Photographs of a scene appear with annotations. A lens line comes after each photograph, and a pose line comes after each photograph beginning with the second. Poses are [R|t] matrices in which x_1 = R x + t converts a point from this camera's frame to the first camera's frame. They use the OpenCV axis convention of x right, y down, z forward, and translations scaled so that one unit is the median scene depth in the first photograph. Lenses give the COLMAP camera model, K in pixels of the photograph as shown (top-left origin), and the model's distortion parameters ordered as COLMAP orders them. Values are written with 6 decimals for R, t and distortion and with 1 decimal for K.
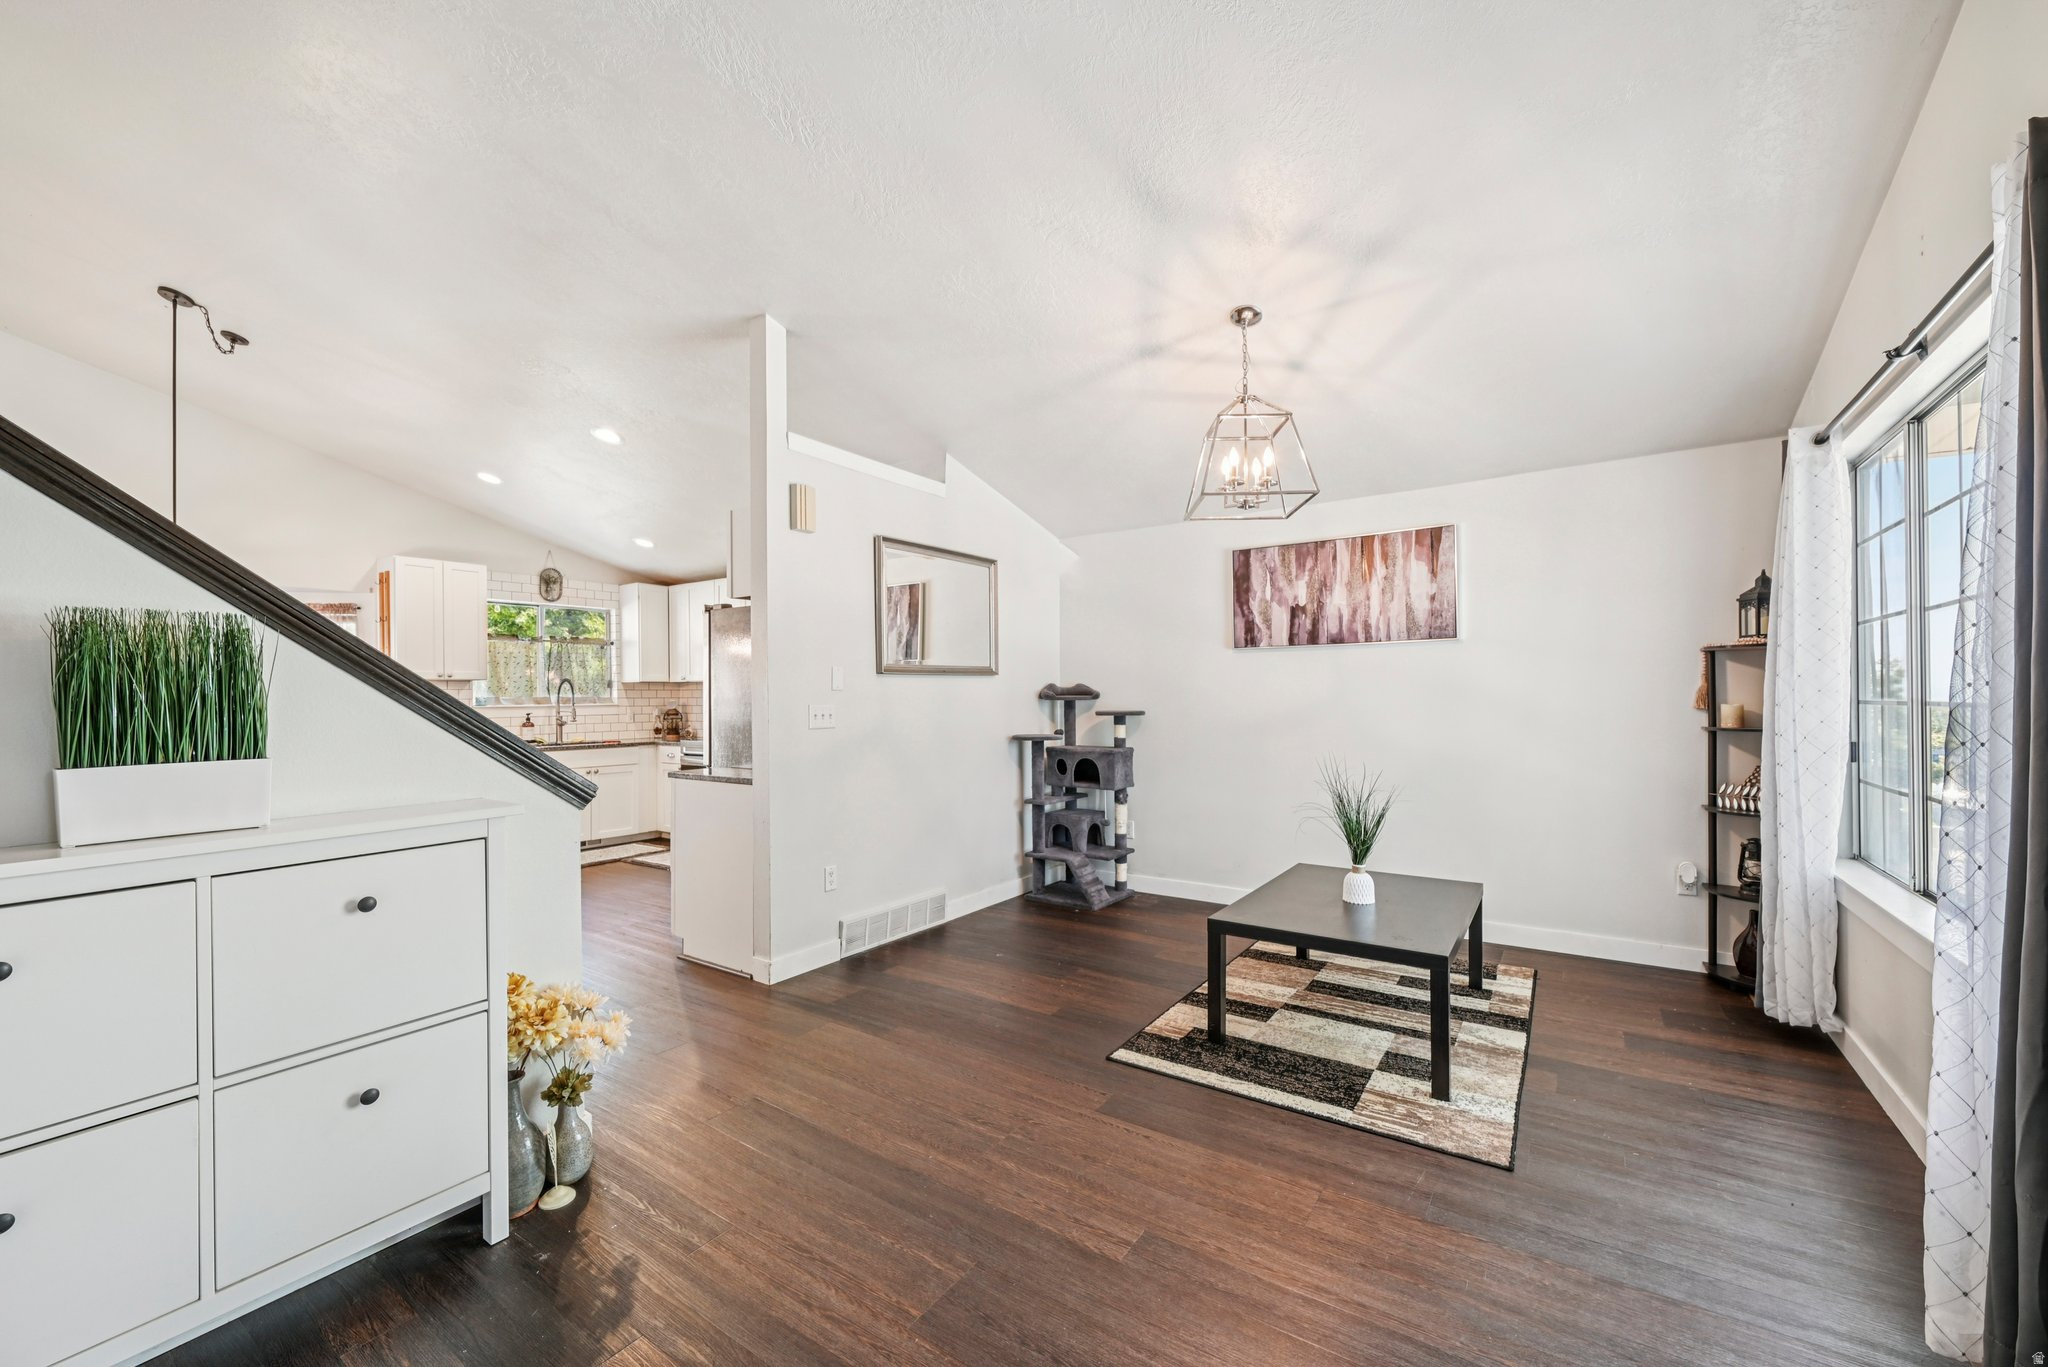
lens RADIAL K [[810.1, 0, 1035.9], [0, 810.1, 693.9], [0, 0, 1]] dist [-0.003470, 0.000872]
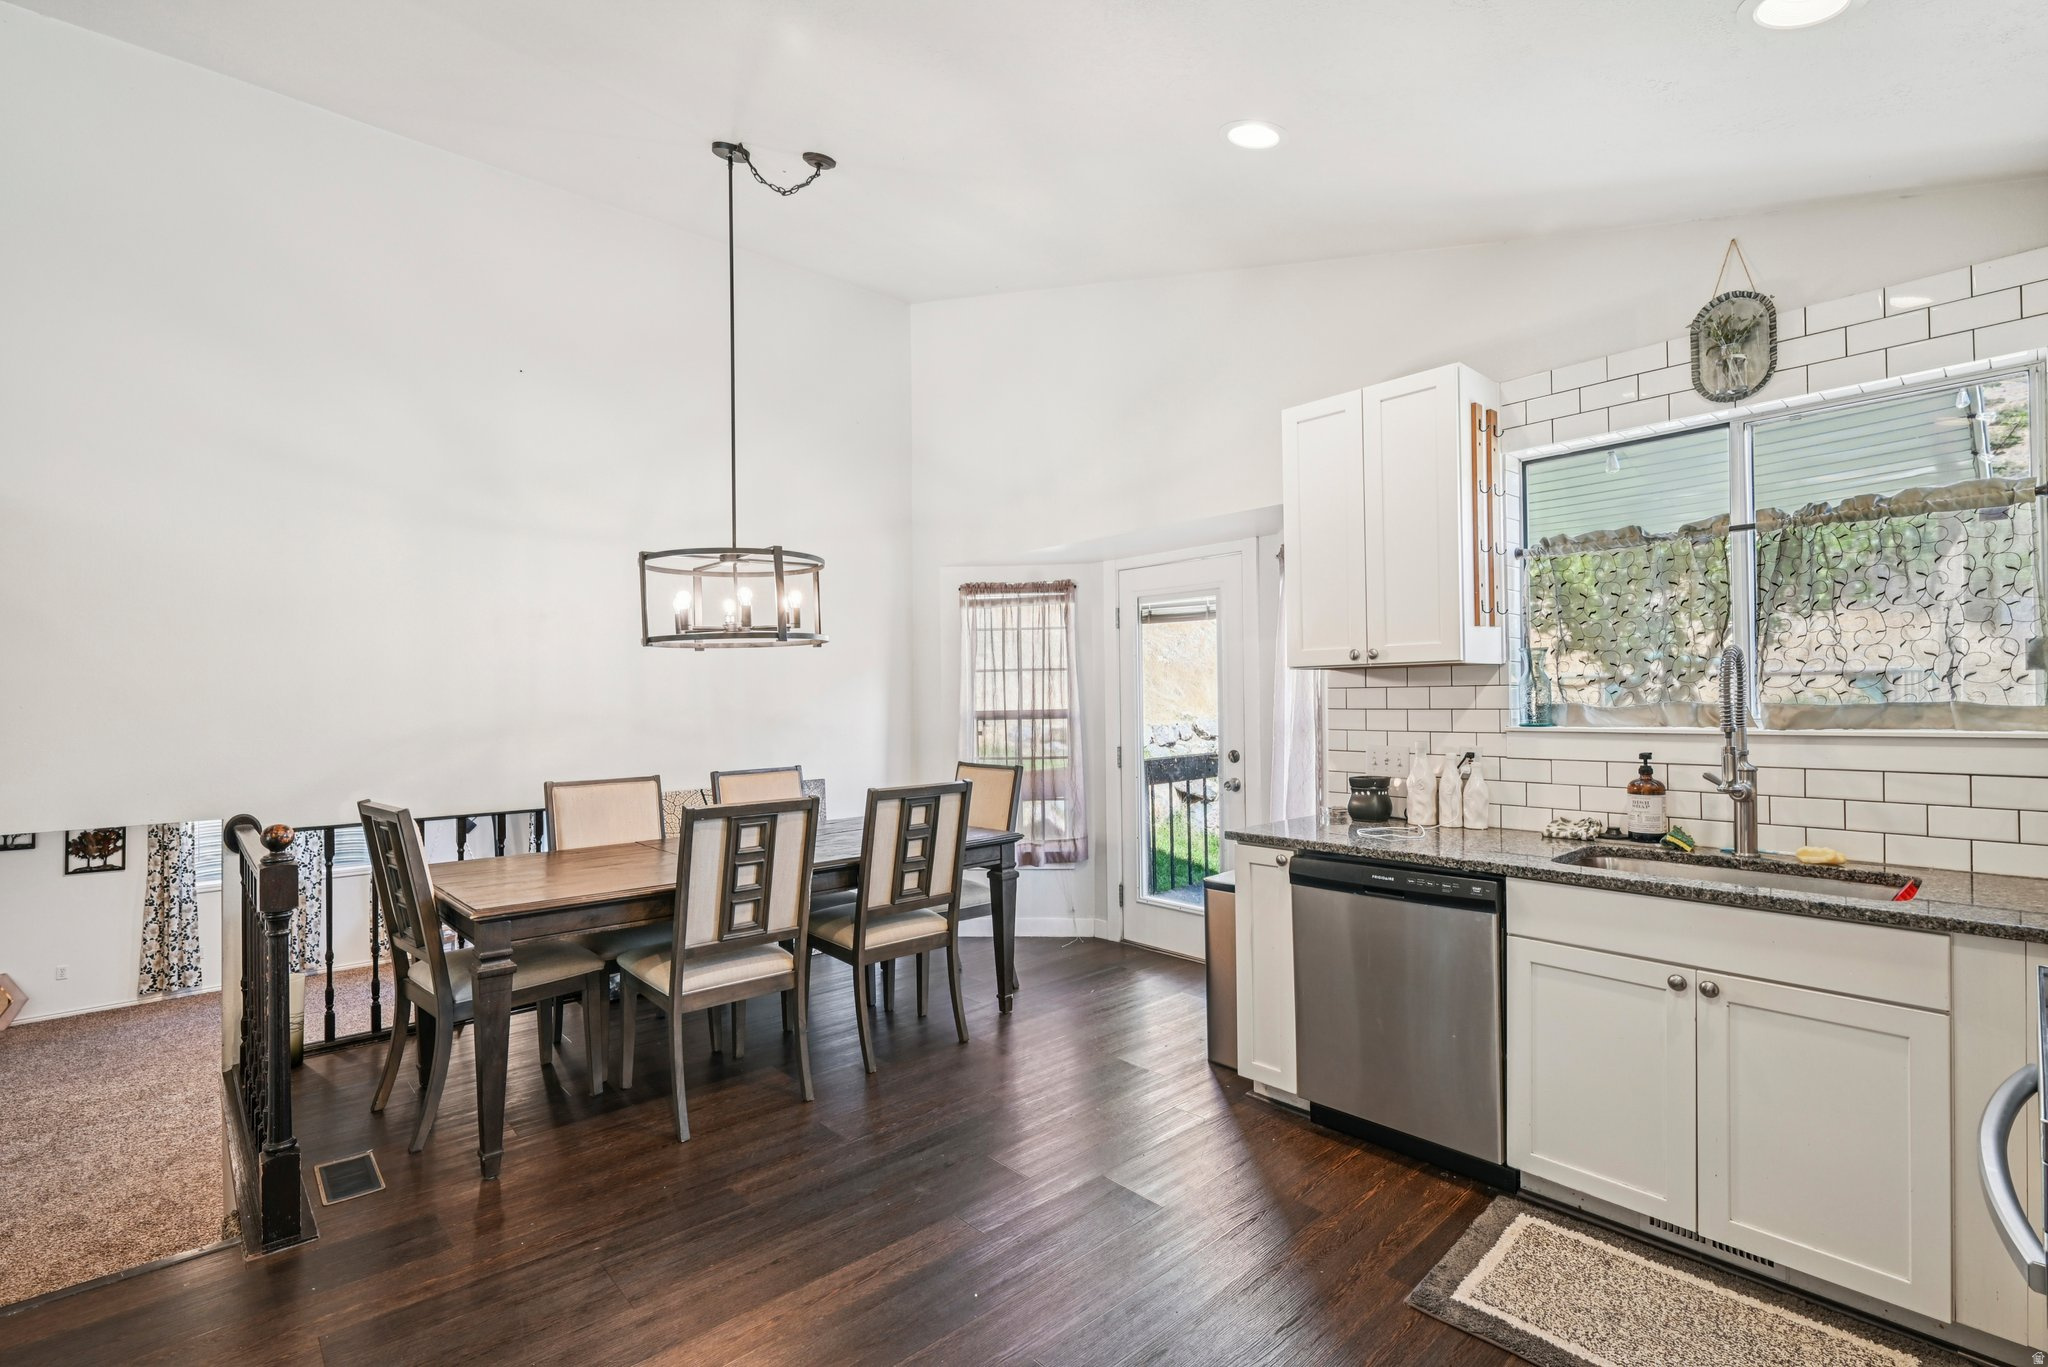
lens RADIAL K [[930.0, 0, 1028.3], [0, 930.0, 691.0], [0, 0, 1]] dist [-0.000468, -0.000447]
pose [[-0.236561, 0.006669, -0.971594, -0.173045], [0.016742, 0.999856, 0.002786, -0.006612], [0.971472, -0.015608, -0.236638, 0.767847]]
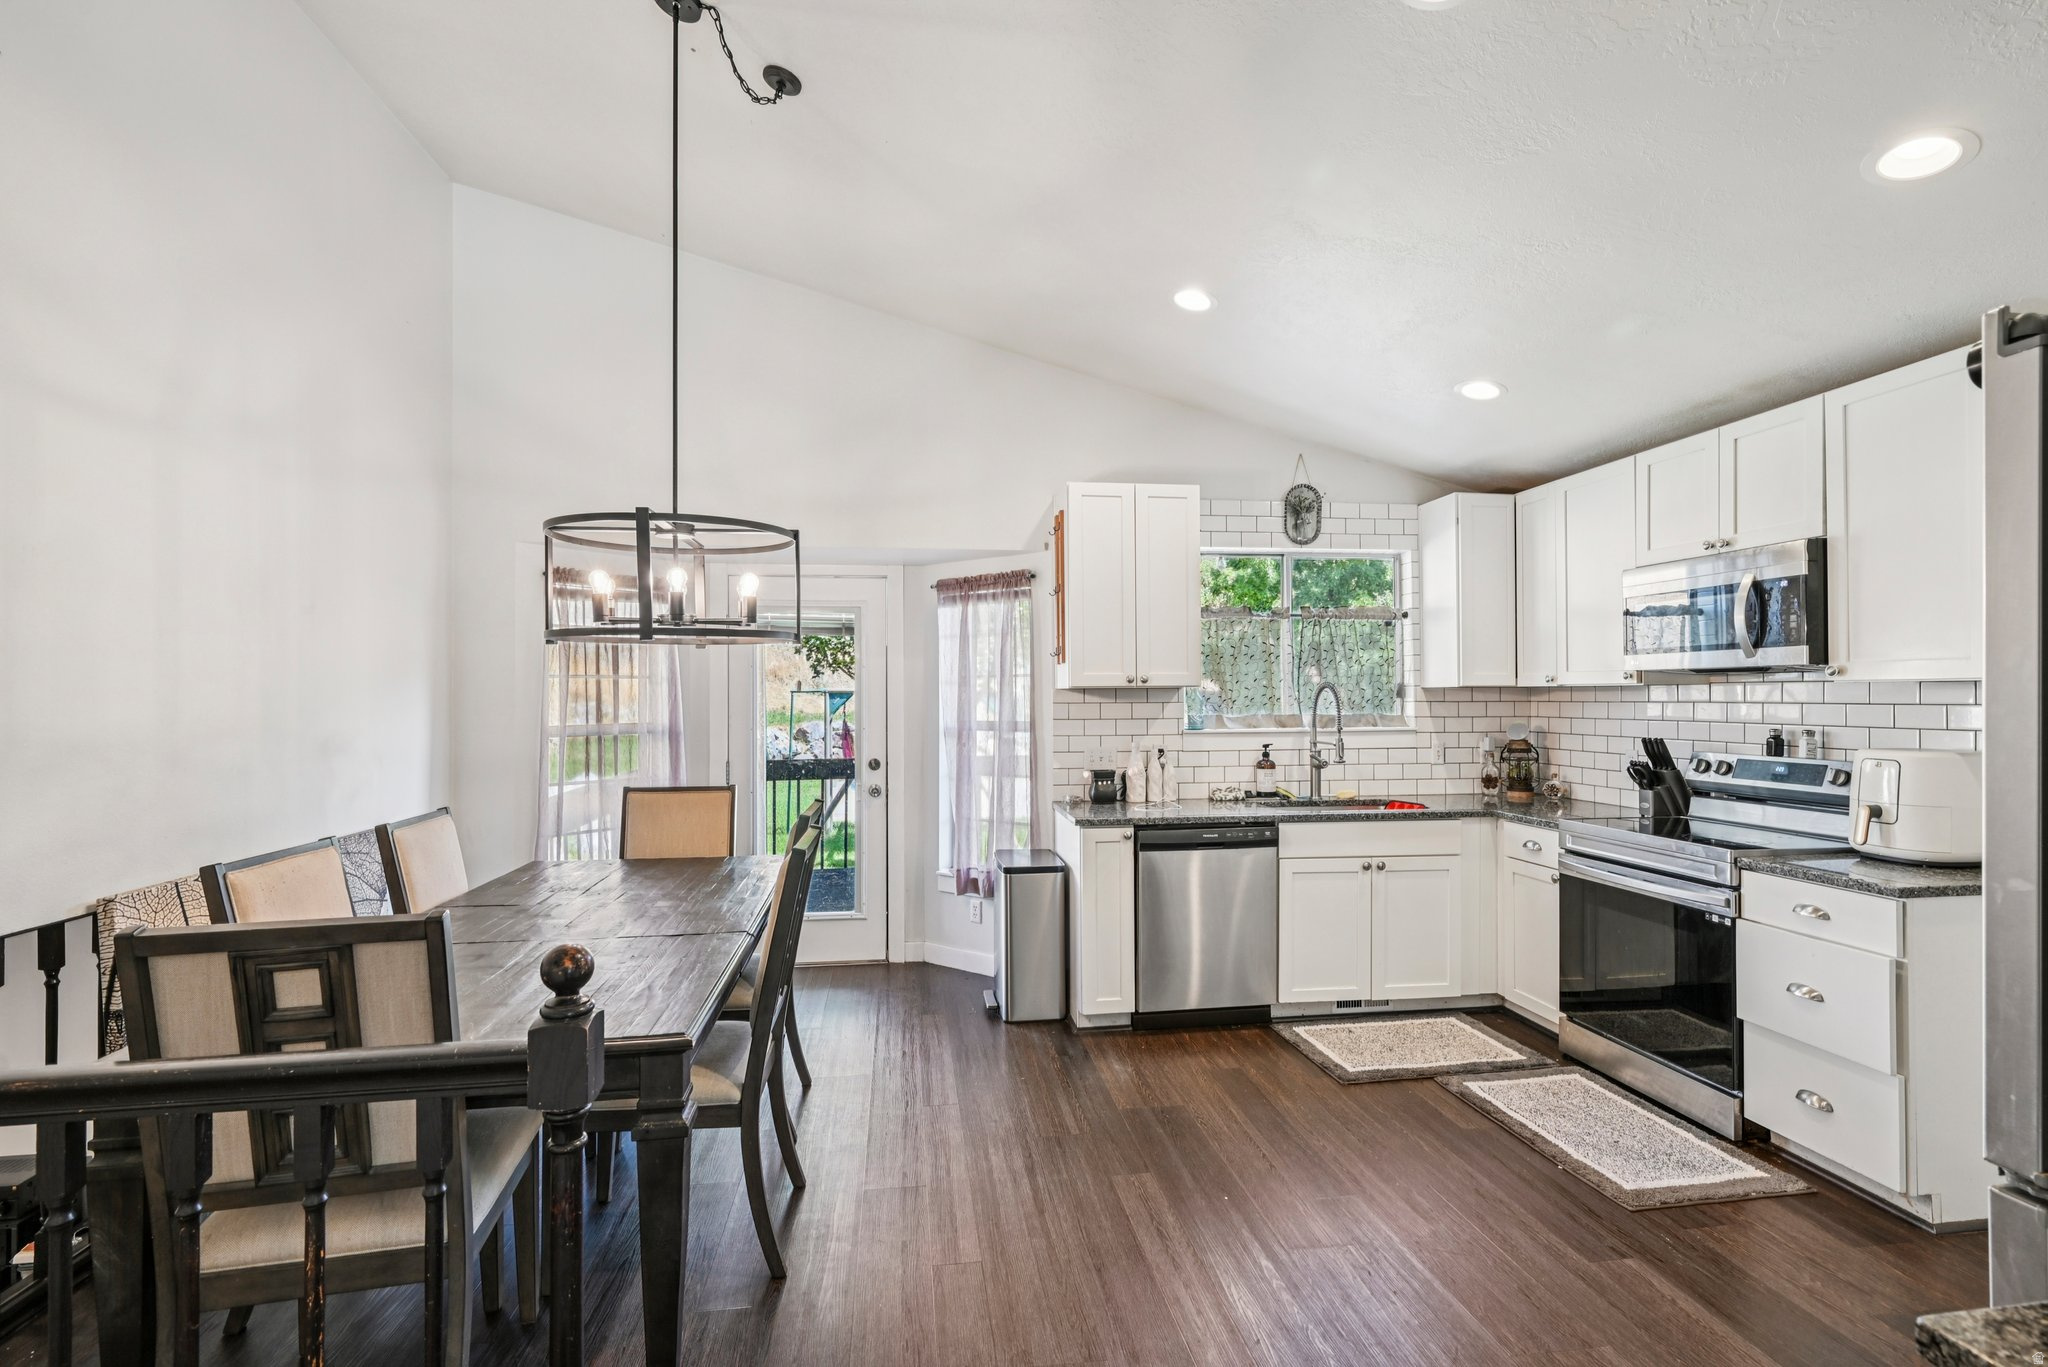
lens RADIAL K [[930.0, 0, 1030.6], [0, 930.0, 692.1], [0, 0, 1]] dist [-0.000468, -0.000447]
pose [[0.670573, 0.001731, -0.741841, -0.233311], [-0.001030, 0.999998, 0.001403, -0.011943], [0.741843, -0.000177, 0.670574, 0.403077]]
